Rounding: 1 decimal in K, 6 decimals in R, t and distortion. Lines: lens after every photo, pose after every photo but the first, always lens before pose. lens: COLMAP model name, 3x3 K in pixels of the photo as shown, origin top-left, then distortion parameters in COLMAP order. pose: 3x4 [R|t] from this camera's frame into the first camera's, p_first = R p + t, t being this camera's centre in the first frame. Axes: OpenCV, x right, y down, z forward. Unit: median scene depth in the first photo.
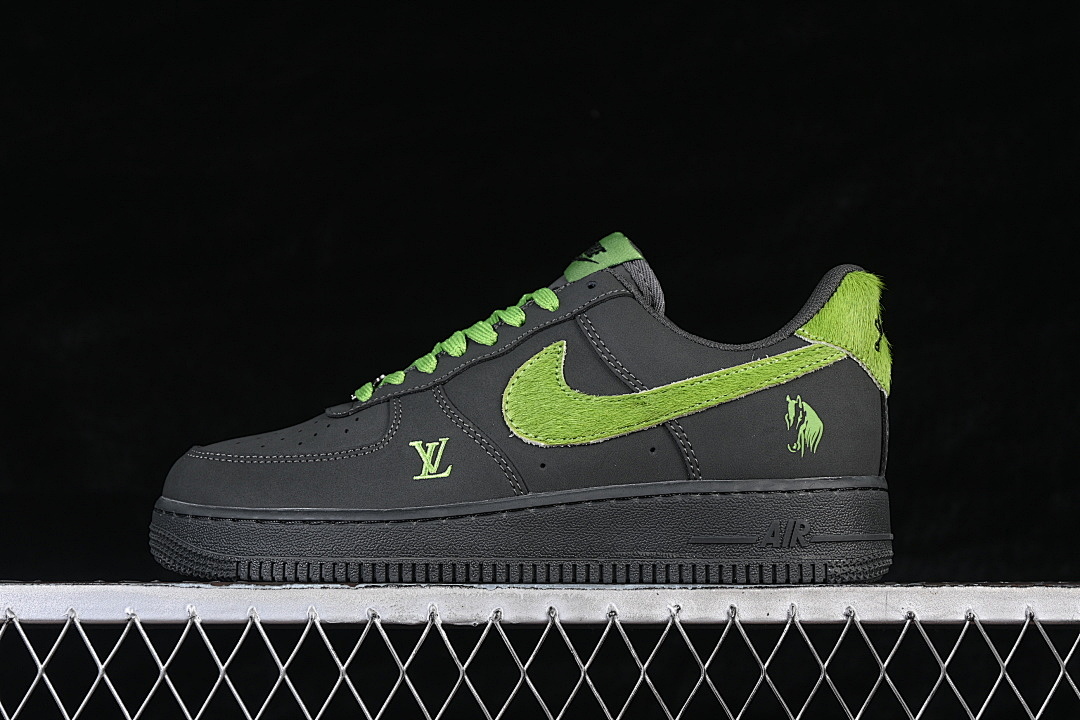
lens RADIAL K [[2429.7, 0, 543.0], [0, 2429.7, 360.4], [0, 0, 1]] dist [-0.002890, 0.000000]
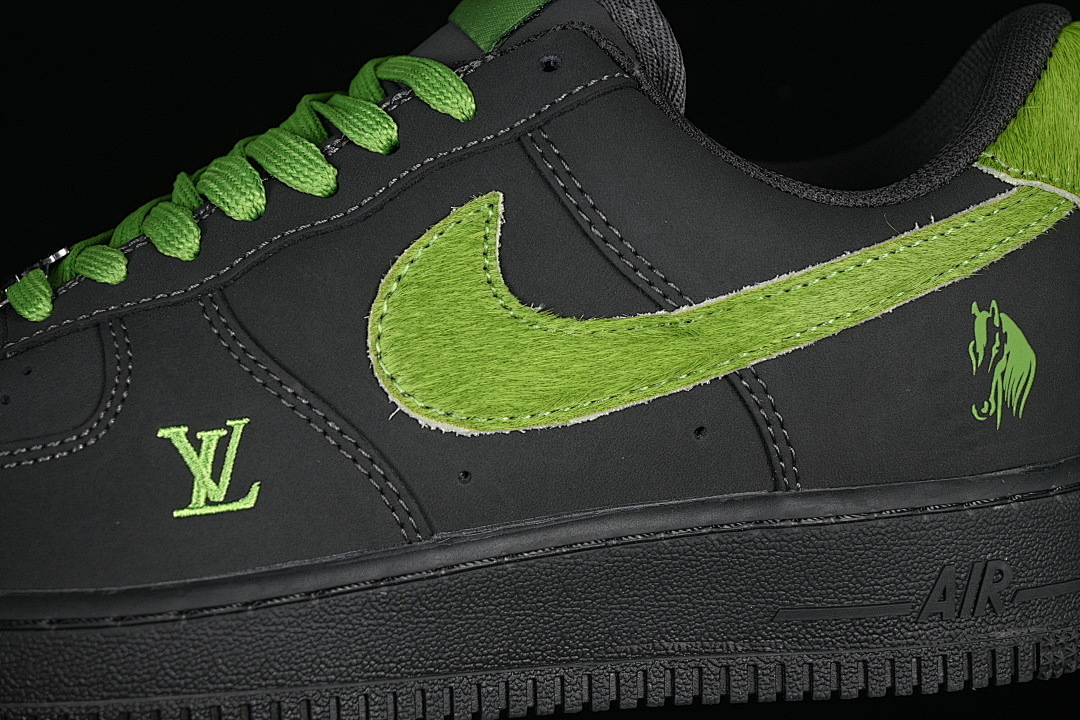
lens RADIAL K [[2429.7, 0, 541.3], [0, 2429.7, 355.2], [0, 0, 1]] dist [-0.002890, 0.000000]
pose [[0.971260, -0.044085, 0.233901, -0.090552], [-0.002916, 0.980420, 0.196895, -0.067508], [-0.238001, -0.191919, 0.952115, 0.567134]]
